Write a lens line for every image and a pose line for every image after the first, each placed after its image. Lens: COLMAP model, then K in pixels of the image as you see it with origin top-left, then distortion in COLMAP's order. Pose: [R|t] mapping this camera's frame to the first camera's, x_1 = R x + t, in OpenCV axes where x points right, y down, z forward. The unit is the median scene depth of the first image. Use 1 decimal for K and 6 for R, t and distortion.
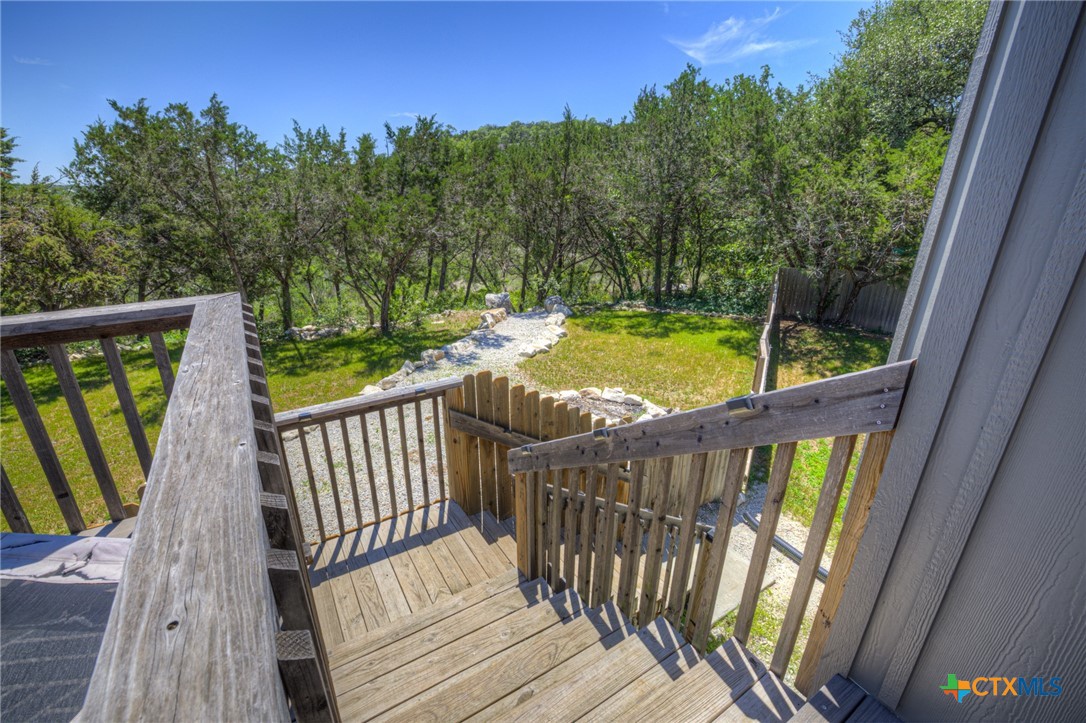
lens RADIAL K [[466.0, 0, 542.5], [0, 466.0, 355.7], [0, 0, 1]] dist [-0.033960, 0.005652]
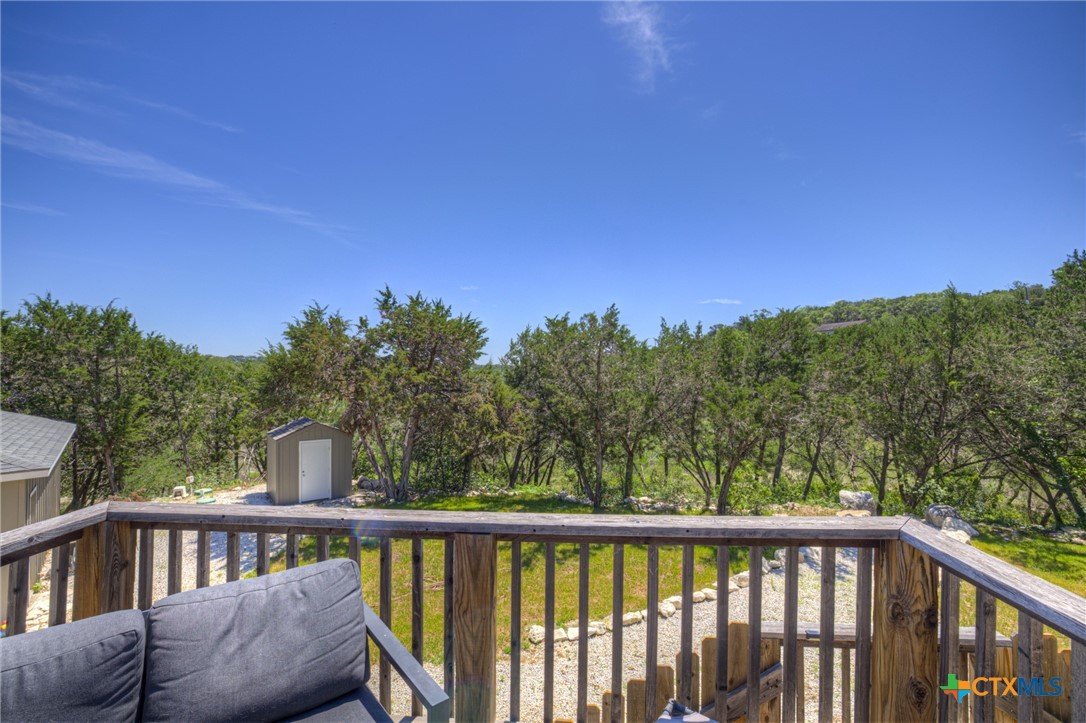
lens RADIAL K [[466.0, 0, 535.0], [0, 466.0, 359.2], [0, 0, 1]] dist [-0.033960, 0.005652]
pose [[0.808091, -0.014862, -0.588871, -0.091123], [-0.196450, 0.935651, -0.293198, -0.000971], [0.555335, 0.352614, 0.753171, -0.037900]]
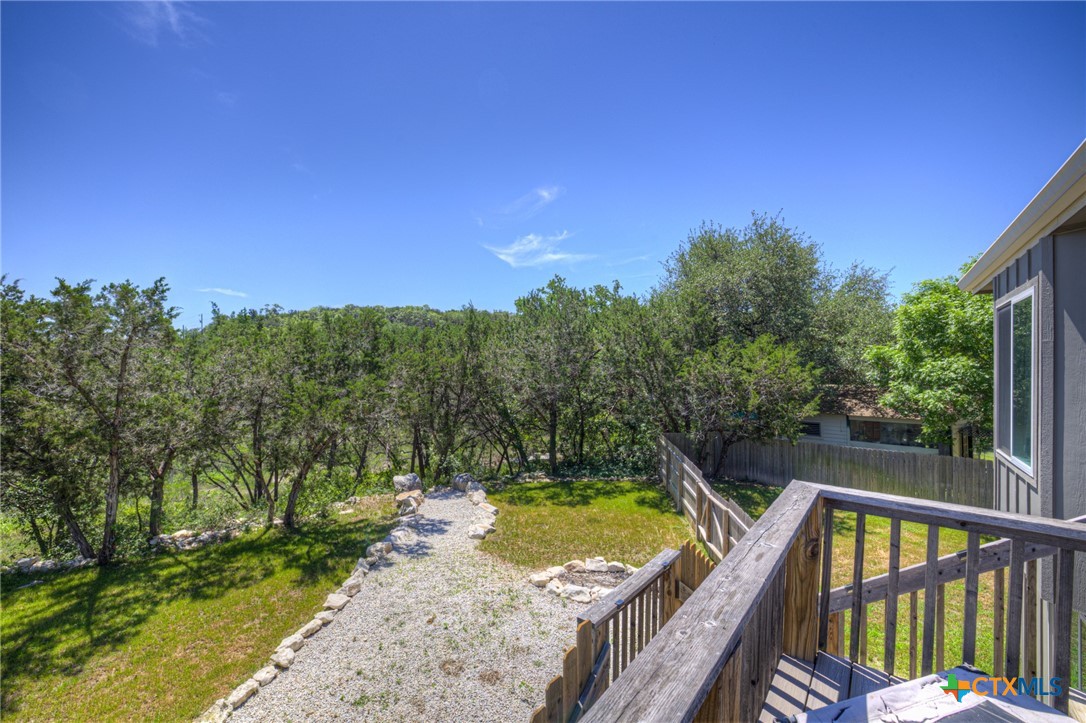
lens RADIAL K [[466.0, 0, 540.1], [0, 466.0, 360.1], [0, 0, 1]] dist [-0.033960, 0.005652]
pose [[0.937850, 0.006482, 0.346981, -0.209398], [0.115415, 0.937088, -0.329461, -0.011320], [-0.327287, 0.349032, 0.878100, -0.011074]]
